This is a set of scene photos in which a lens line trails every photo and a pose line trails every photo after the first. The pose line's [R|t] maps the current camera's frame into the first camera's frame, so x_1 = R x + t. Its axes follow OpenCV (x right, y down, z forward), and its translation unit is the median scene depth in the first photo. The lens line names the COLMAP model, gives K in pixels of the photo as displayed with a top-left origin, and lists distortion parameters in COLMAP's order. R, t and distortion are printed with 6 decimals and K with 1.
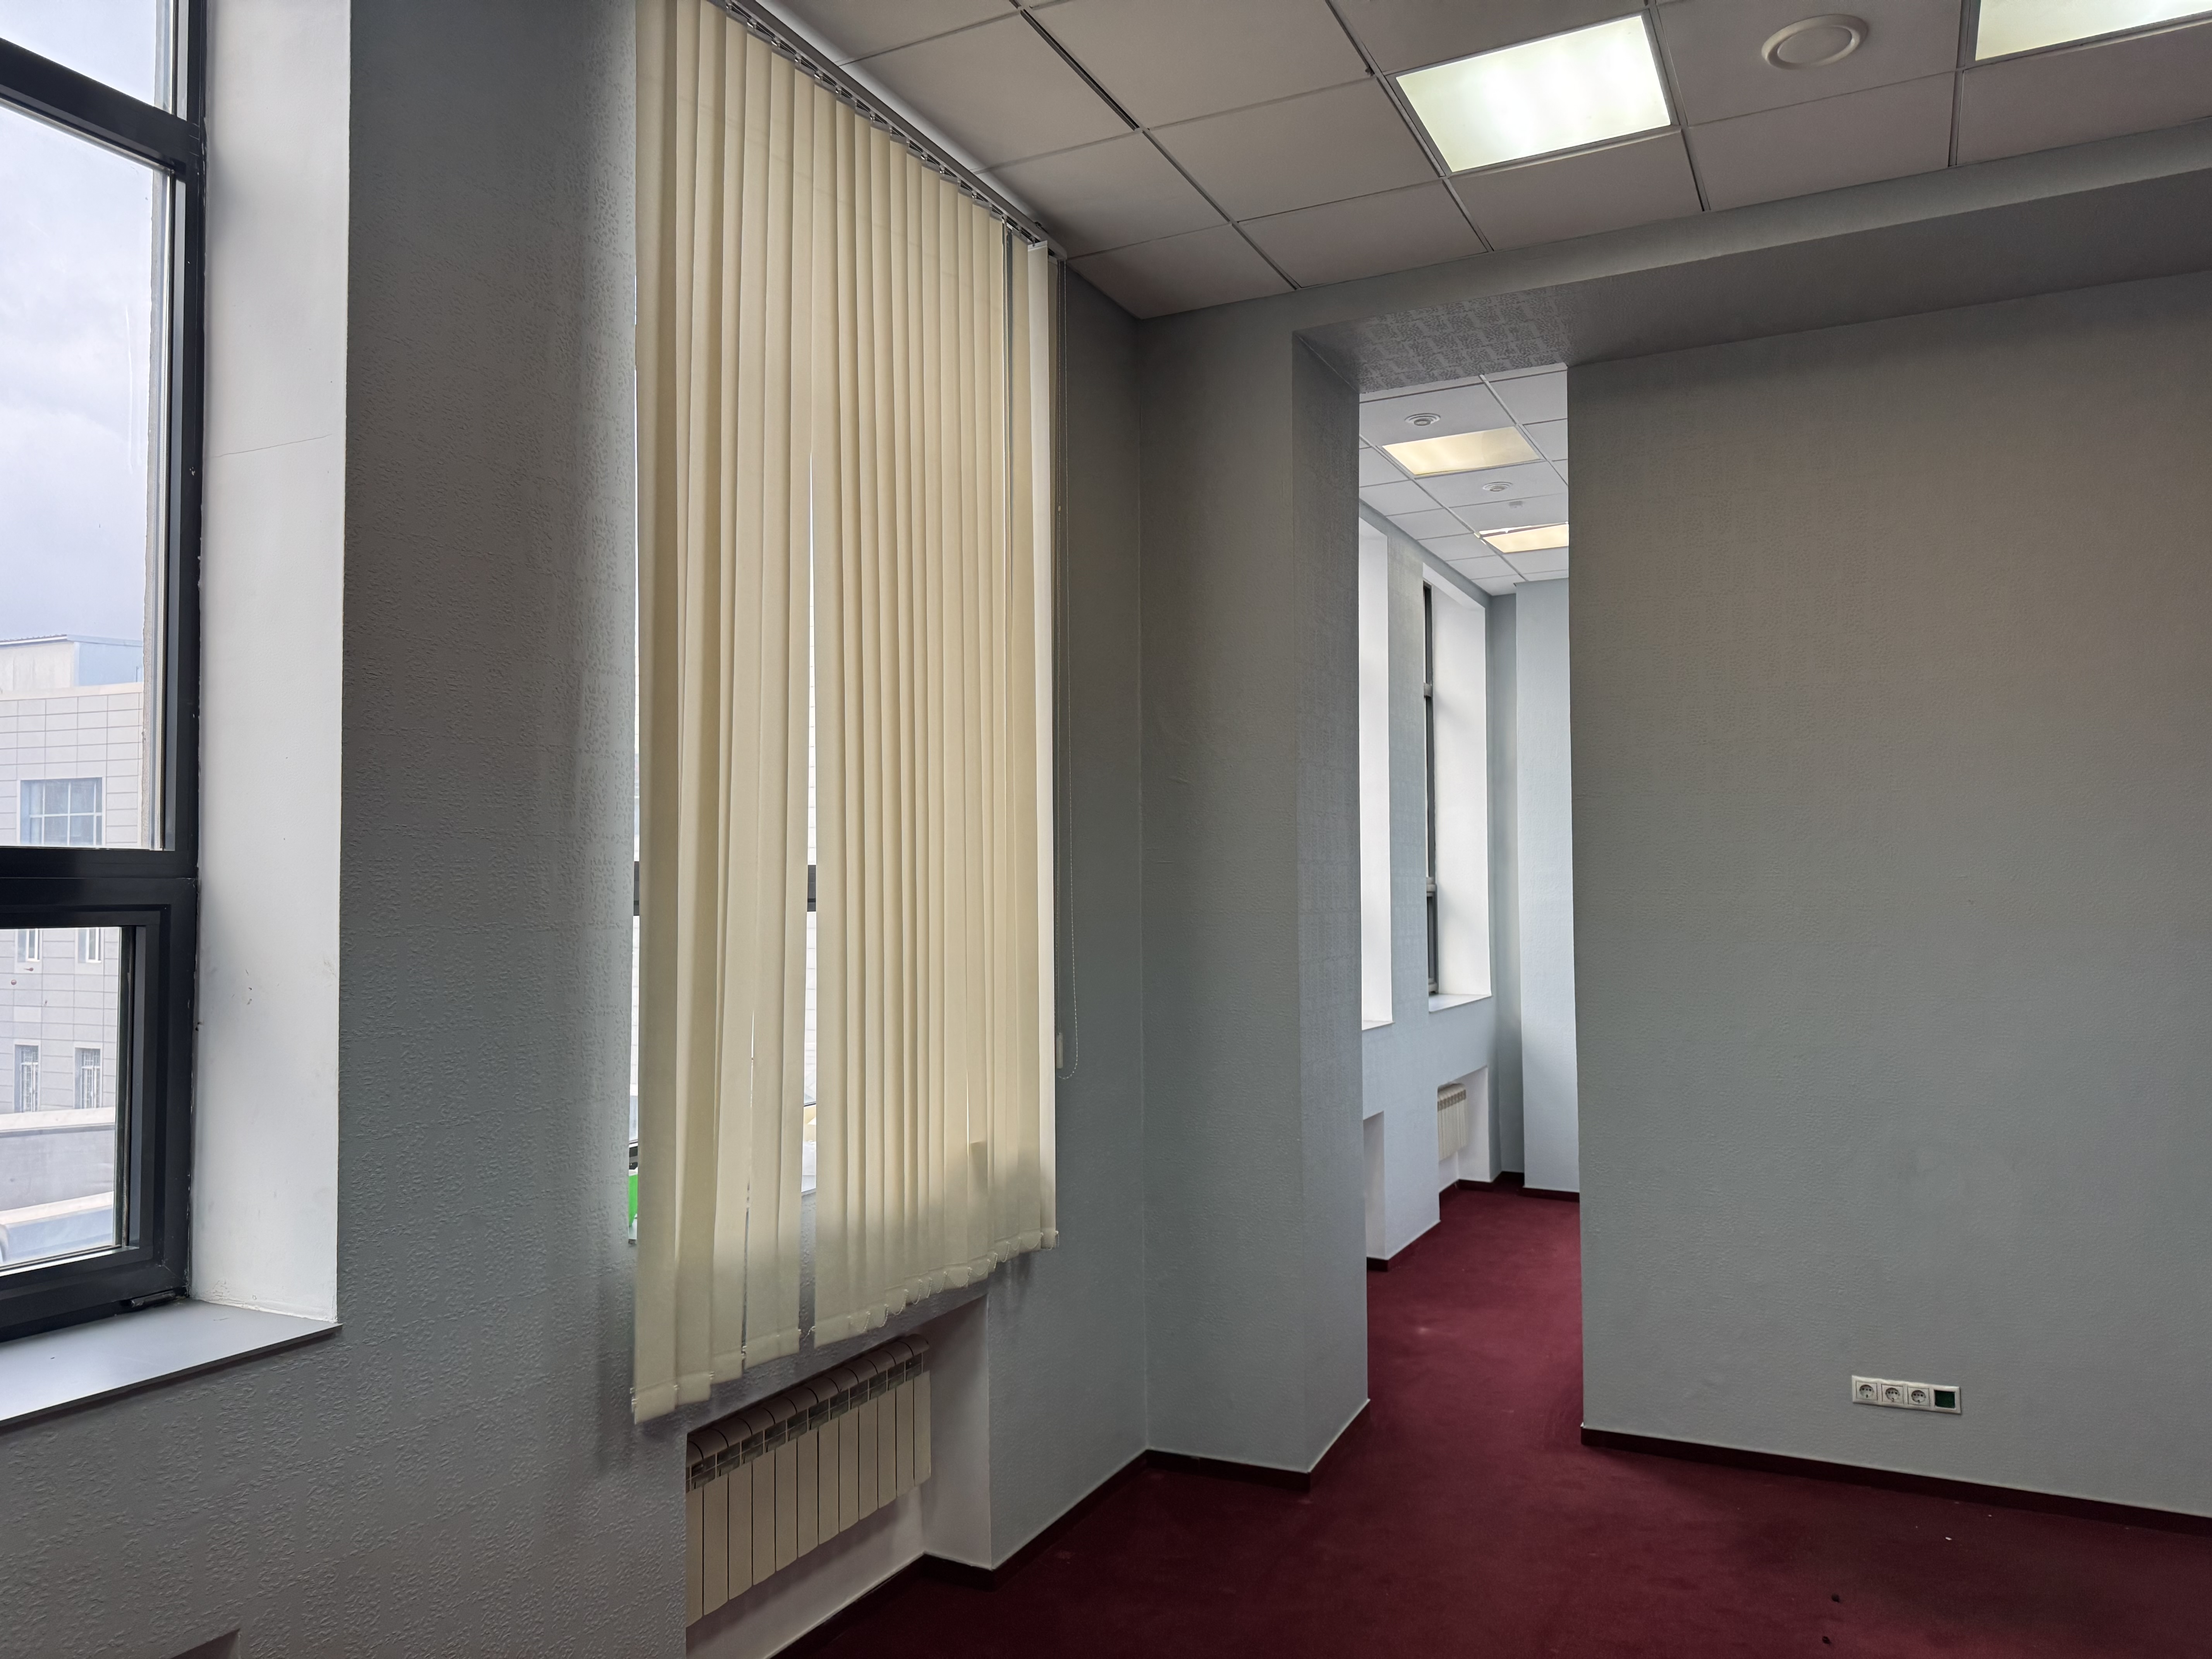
lens RADIAL K [[1581.7, 0, 1103.6], [0, 1581.7, 828.2], [0, 0, 1]] dist [0.043582, -0.004841]
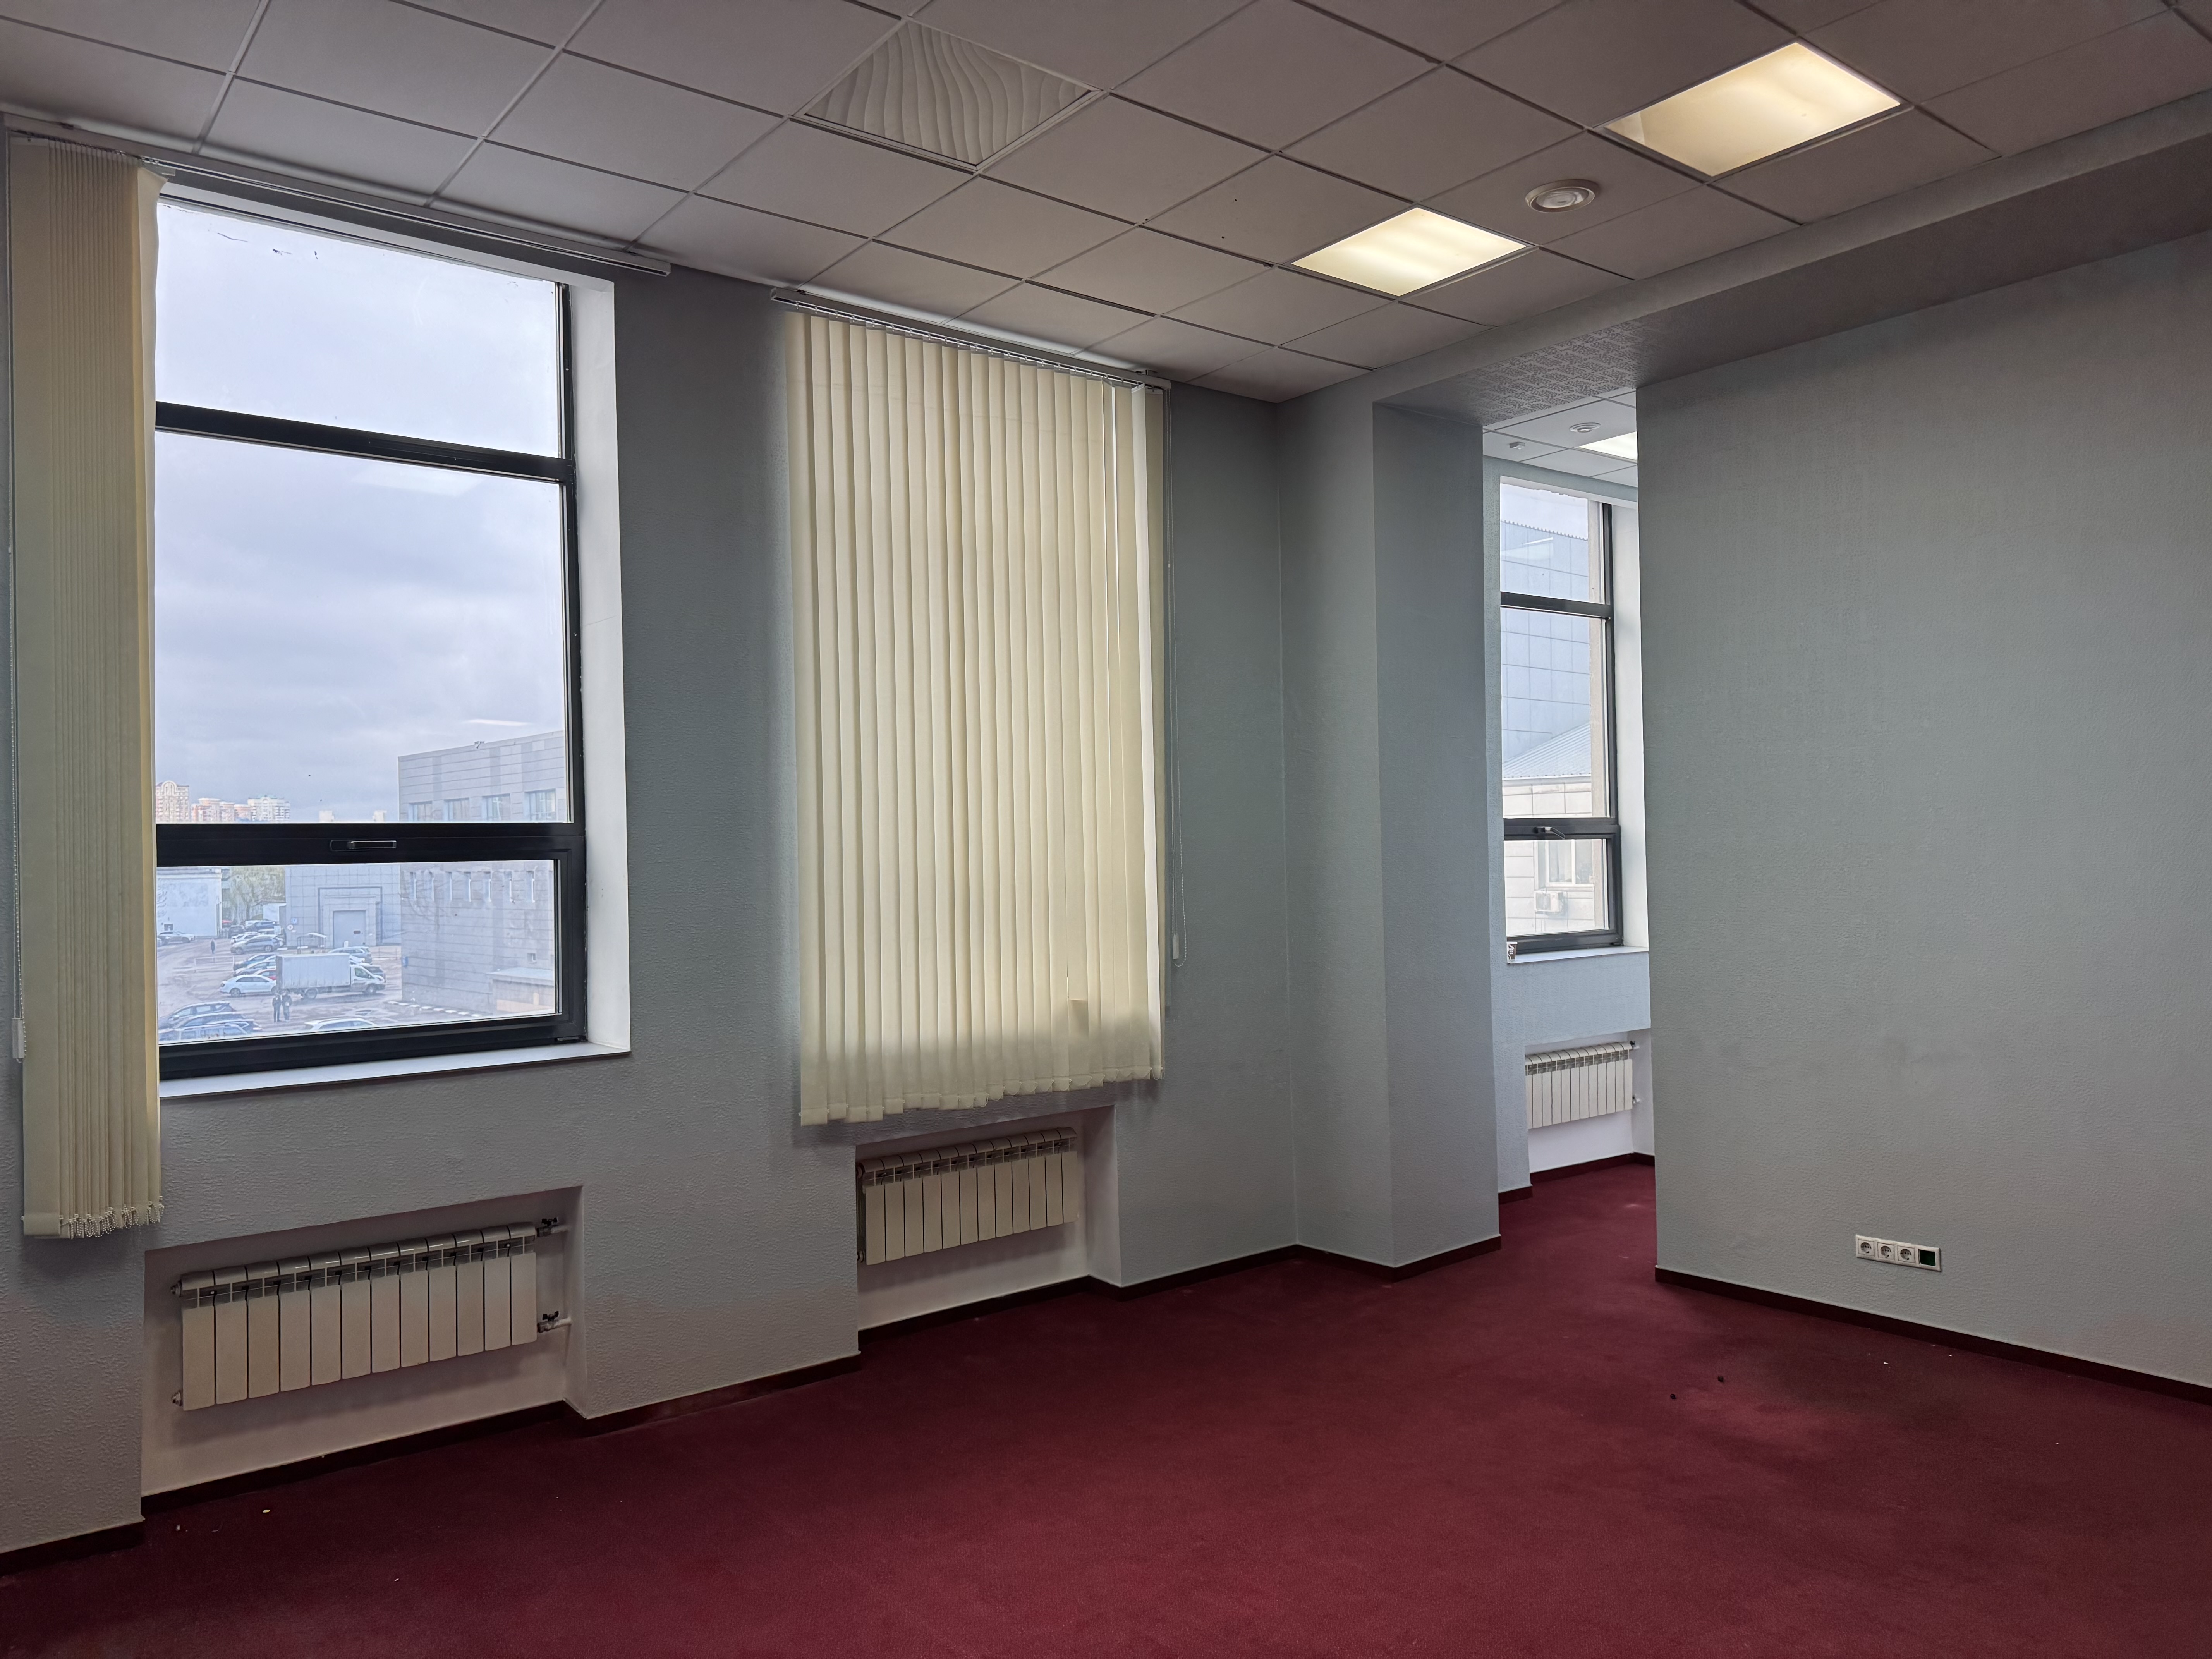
lens RADIAL K [[1581.7, 0, 1109.1], [0, 1581.7, 812.5], [0, 0, 1]] dist [0.043582, -0.004841]
pose [[0.898987, -0.023481, -0.437346, 0.569996], [0.033947, 0.999293, 0.016128, -0.005126], [0.436658, -0.029346, 0.899149, -0.324324]]
